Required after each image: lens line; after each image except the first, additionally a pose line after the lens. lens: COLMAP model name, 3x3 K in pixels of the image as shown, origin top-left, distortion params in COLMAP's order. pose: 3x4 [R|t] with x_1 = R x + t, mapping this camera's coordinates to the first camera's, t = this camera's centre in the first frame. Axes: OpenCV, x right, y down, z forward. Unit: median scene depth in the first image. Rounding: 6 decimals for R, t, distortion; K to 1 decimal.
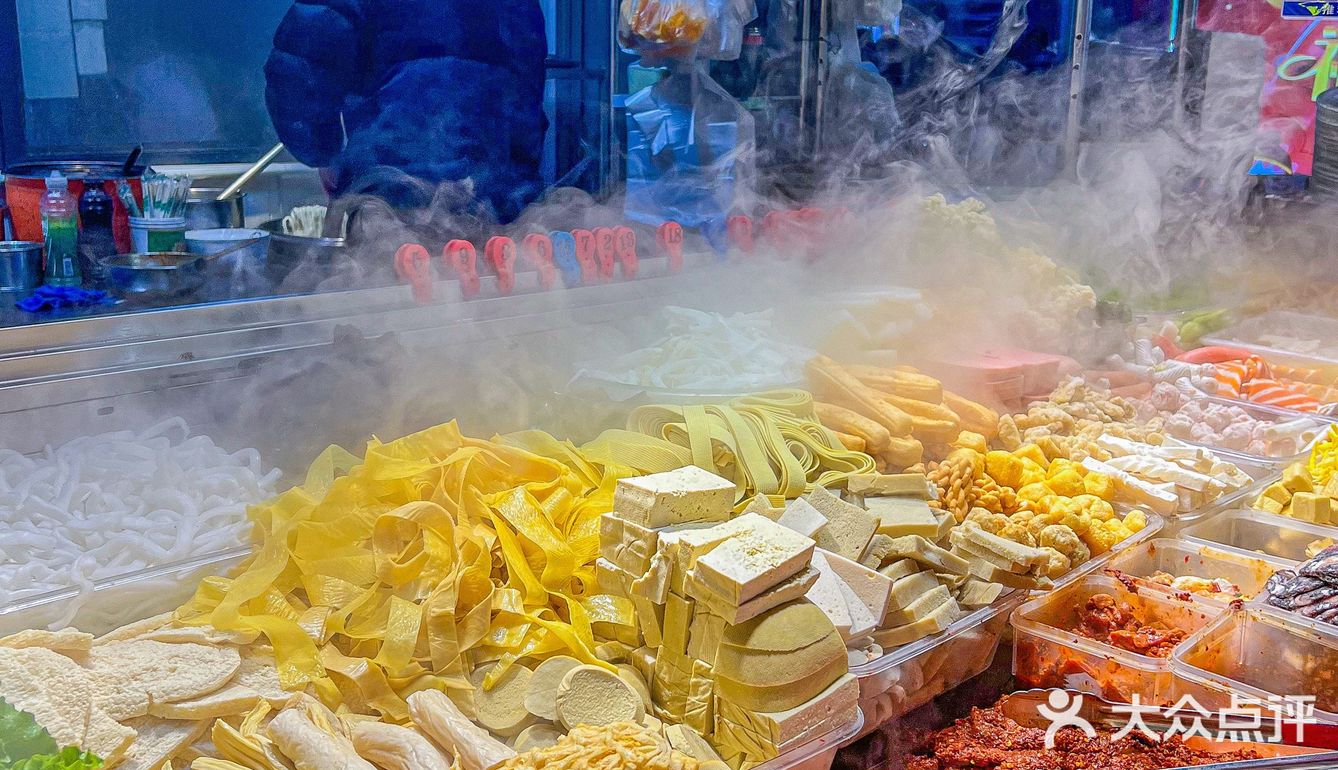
lens RADIAL K [[1438.8, 0, 669.0], [0, 1438.8, 385.0], [0, 0, 1]] dist [0.179918, -0.532682]
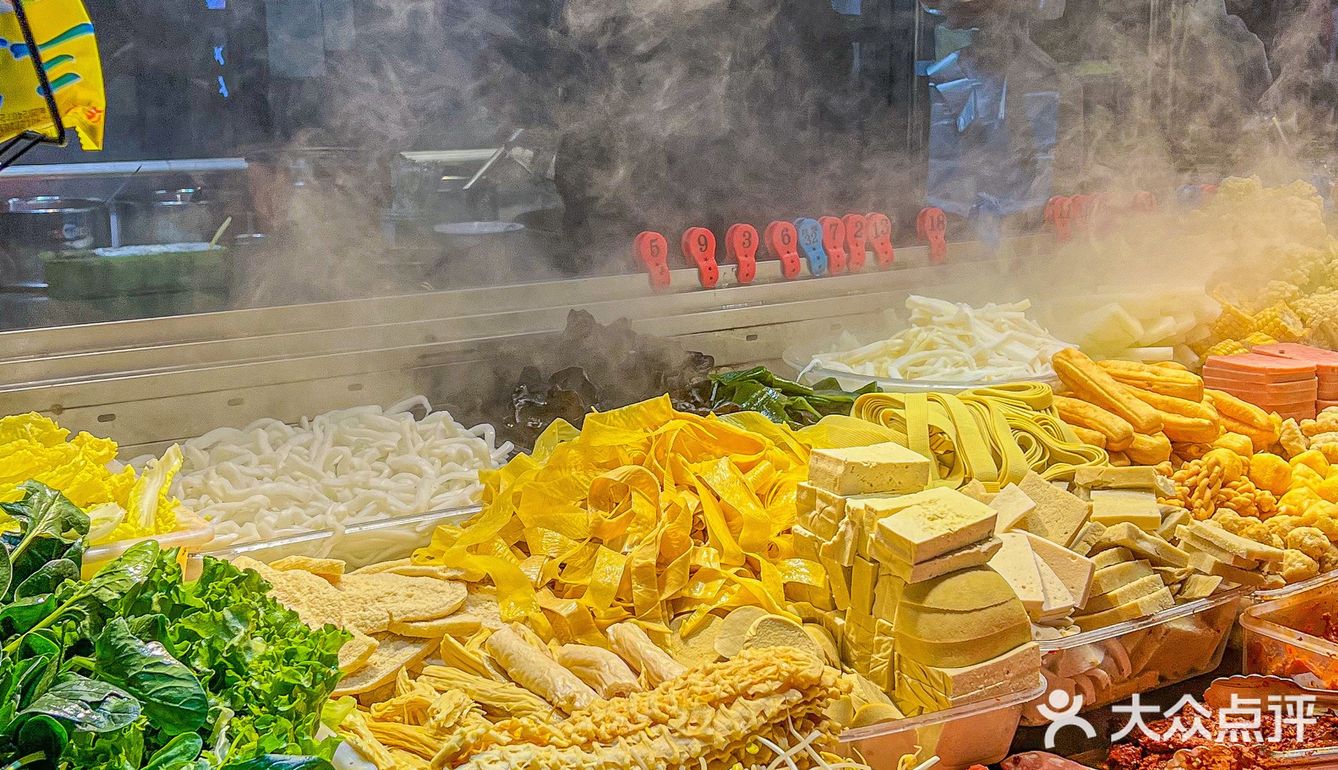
lens RADIAL K [[1779.0, 0, 669.0], [0, 1779.0, 385.0], [0, 0, 1]] dist [0.239507, -0.938086]
pose [[0.981871, 0.017585, -0.188734, 0.104479], [-0.020710, 0.999679, -0.014599, 0.038545], [0.188417, 0.018243, 0.981920, -0.295154]]
